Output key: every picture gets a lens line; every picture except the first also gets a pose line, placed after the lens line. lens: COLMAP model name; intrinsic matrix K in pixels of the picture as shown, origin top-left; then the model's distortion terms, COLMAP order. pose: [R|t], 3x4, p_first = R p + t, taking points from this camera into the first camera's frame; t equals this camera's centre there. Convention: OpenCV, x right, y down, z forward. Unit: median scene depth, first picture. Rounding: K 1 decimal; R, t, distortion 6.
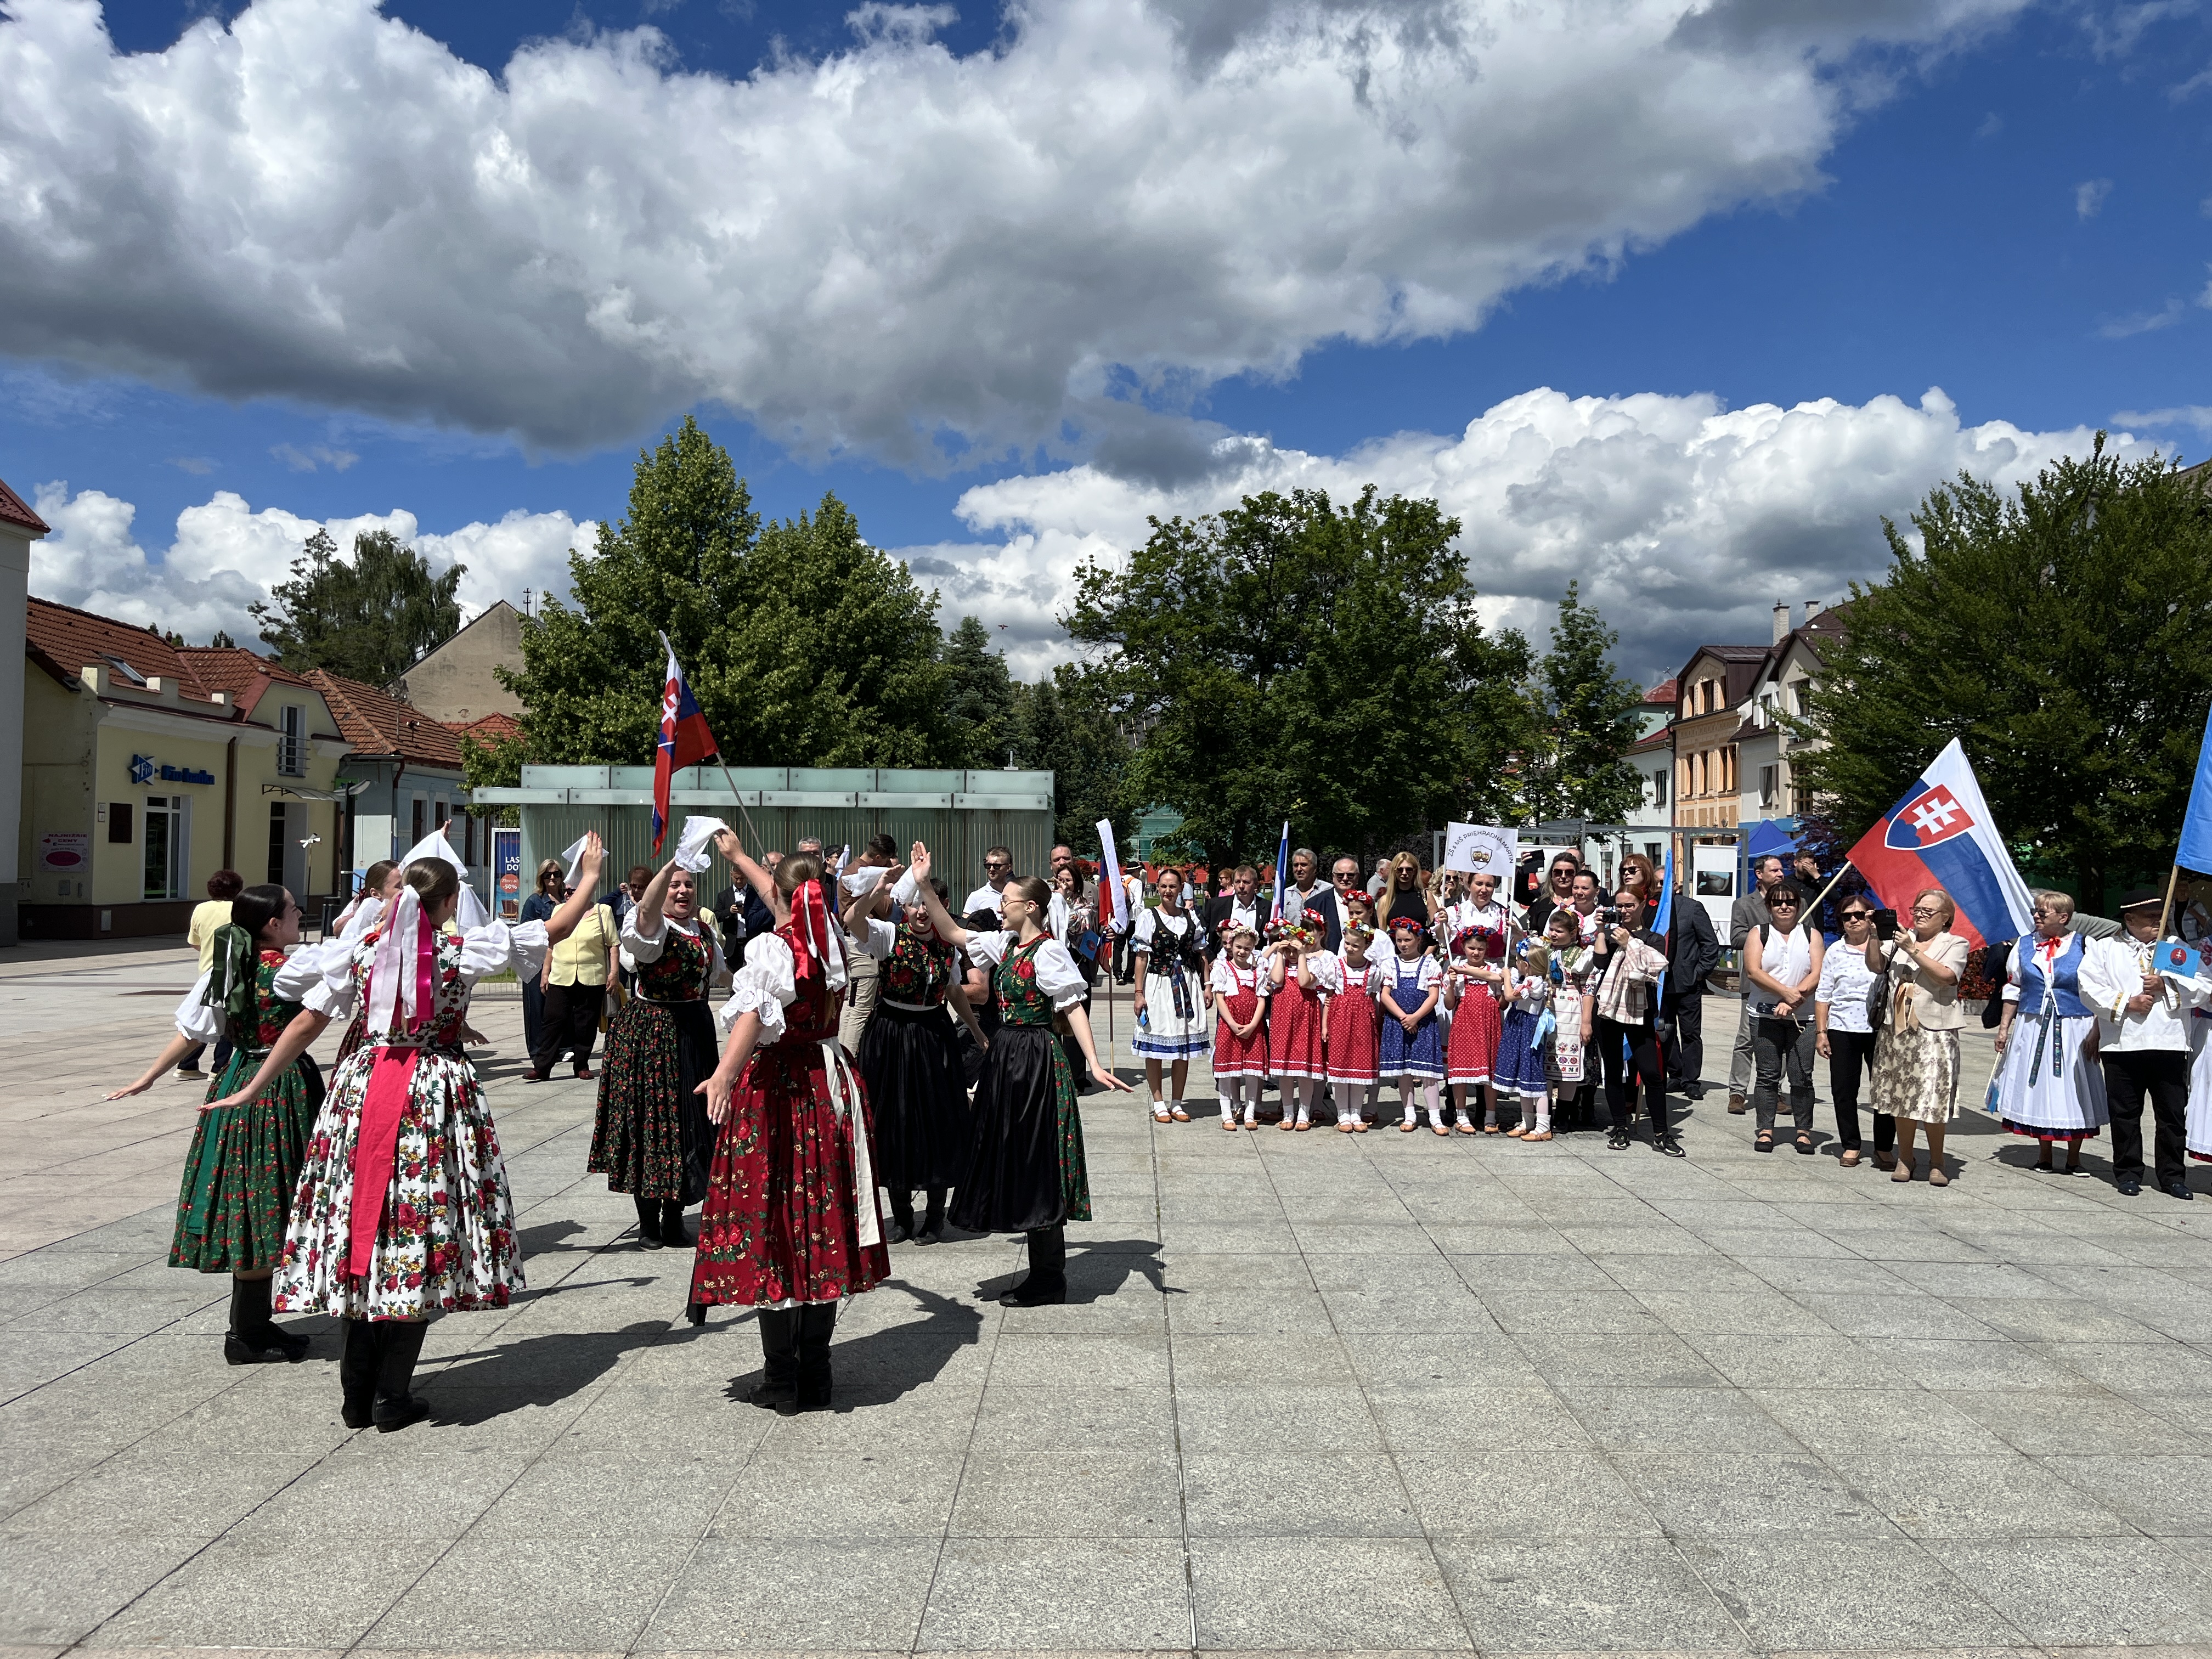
lens RADIAL K [[1428.2, 0, 1106.0], [0, 1428.2, 829.5], [0, 0, 1]] dist [0.005079, 0.005081]
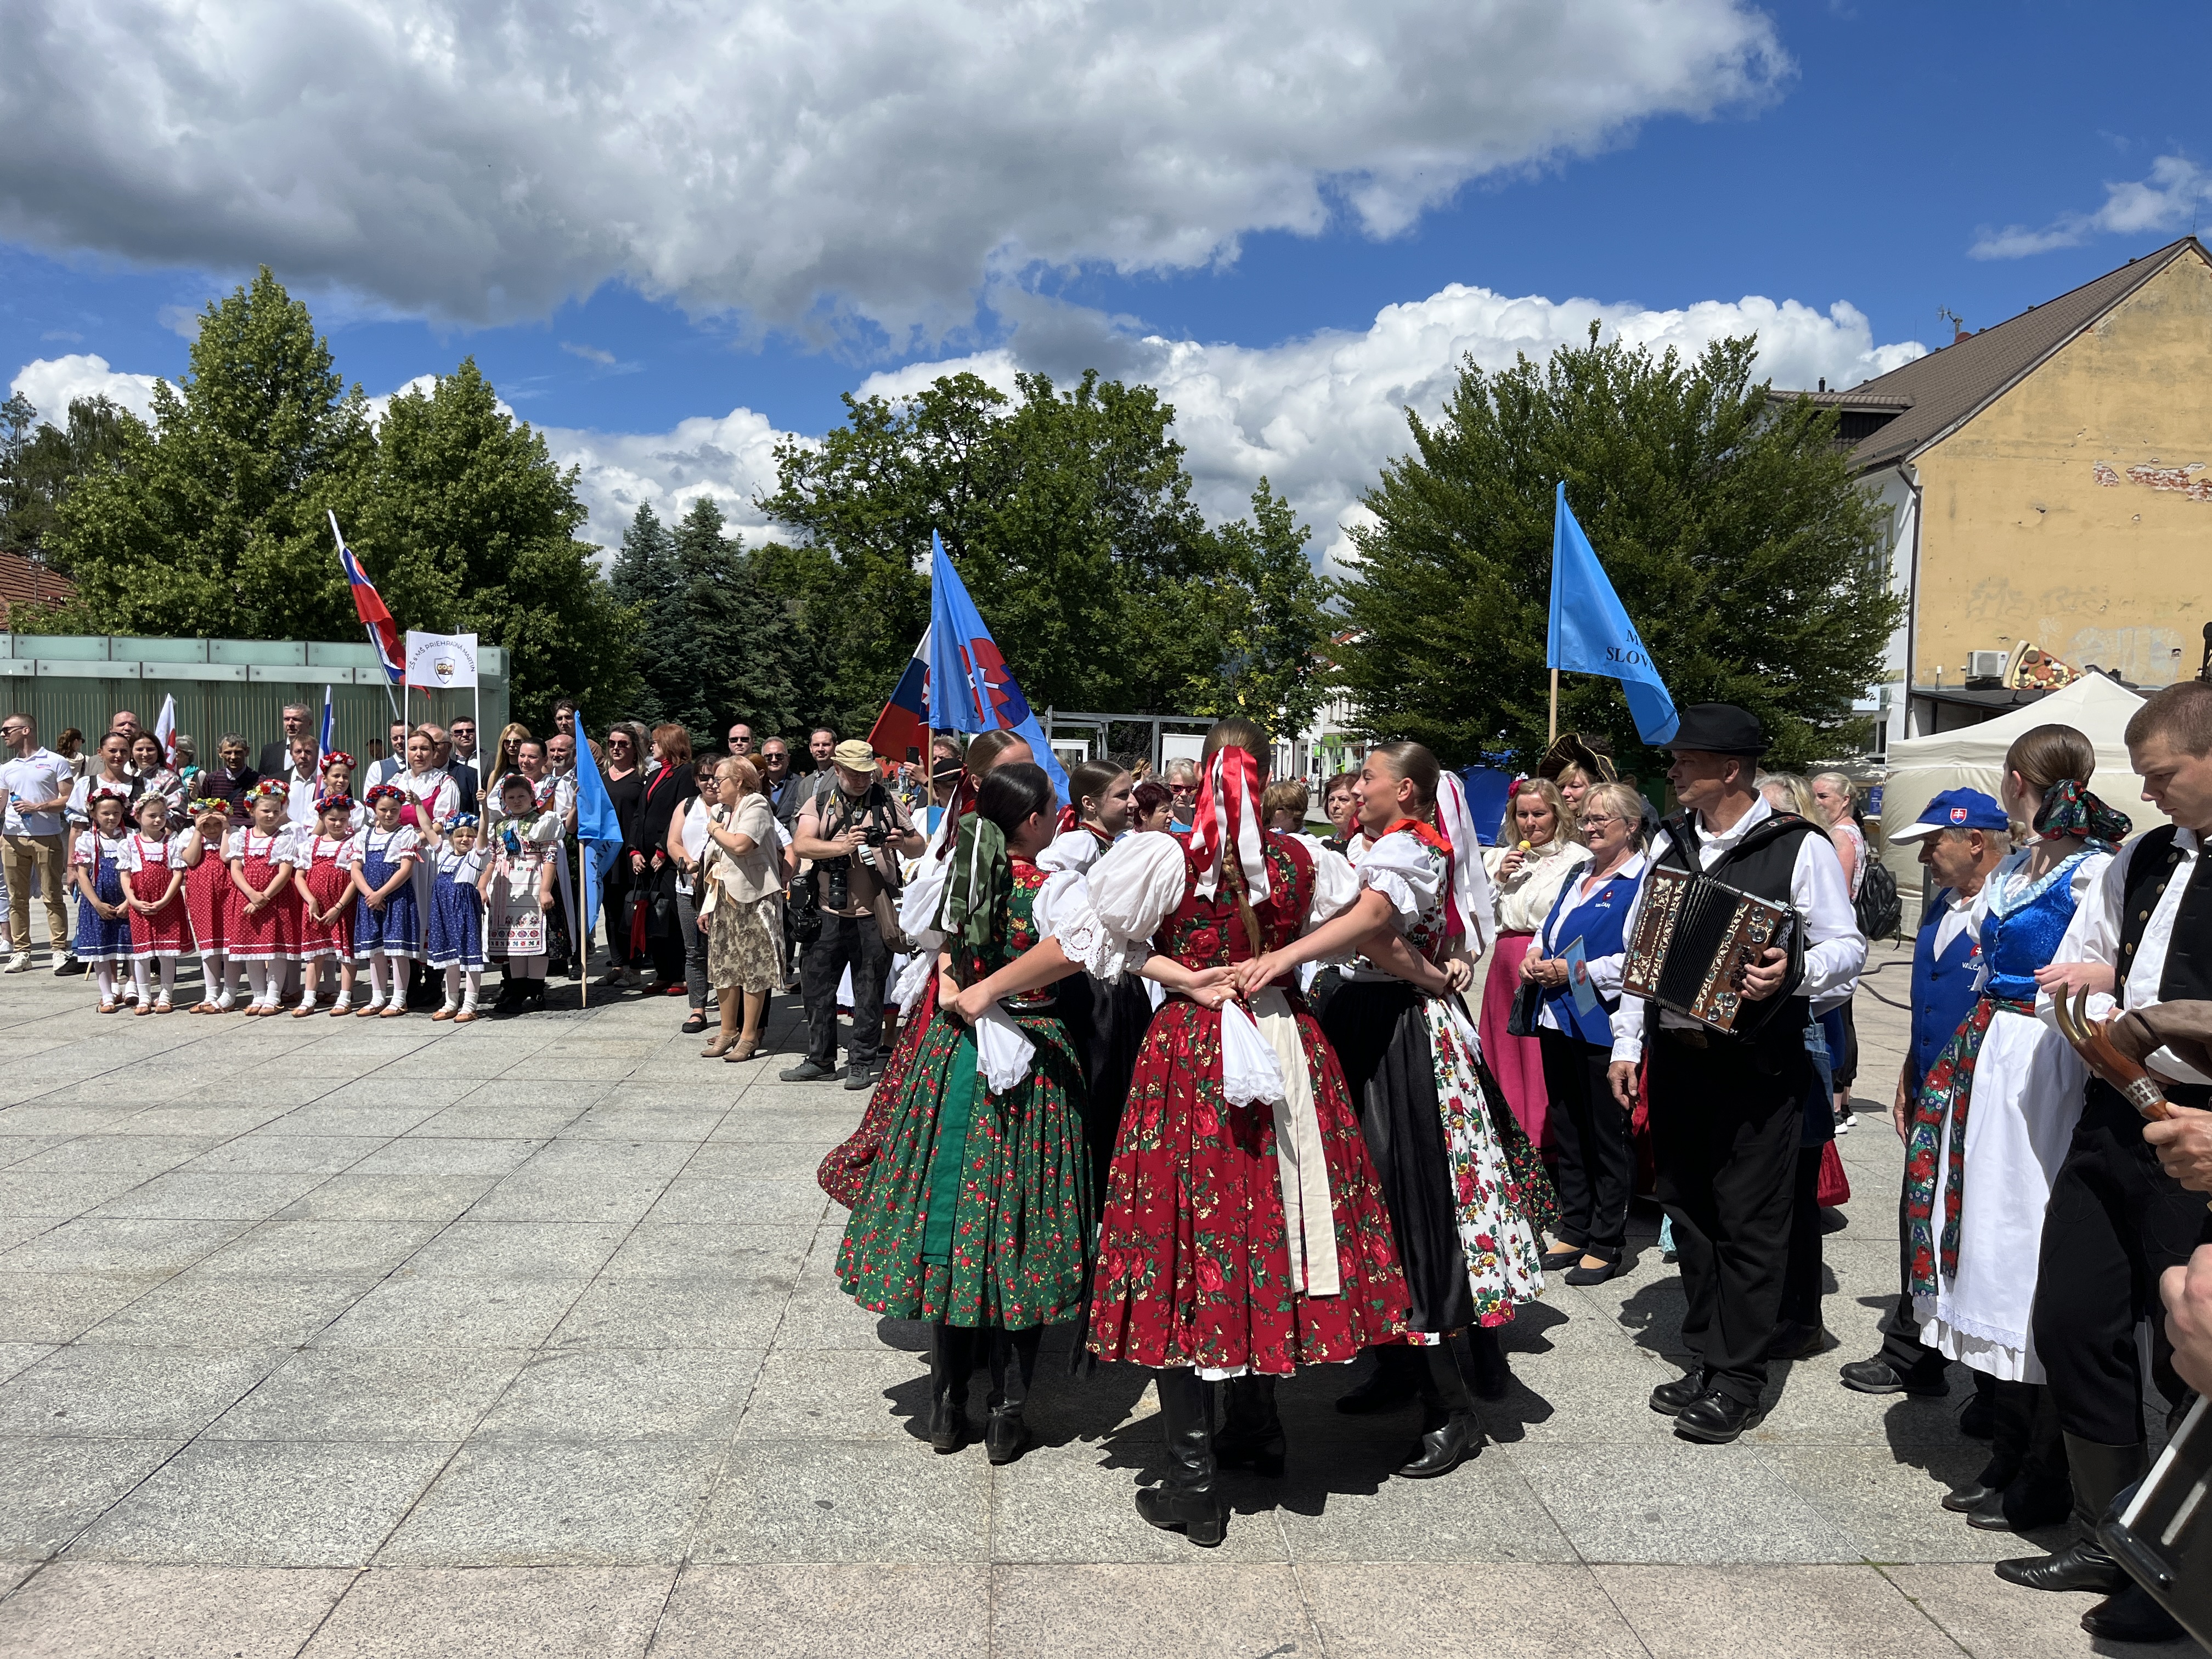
lens RADIAL K [[1428.2, 0, 1106.0], [0, 1428.2, 829.5], [0, 0, 1]] dist [0.005079, 0.005081]
pose [[0.998034, 0.007484, 0.062234, 0.184842], [-0.011848, 0.997472, 0.070063, 0.005173], [-0.061552, -0.070662, 0.995599, 0.007177]]
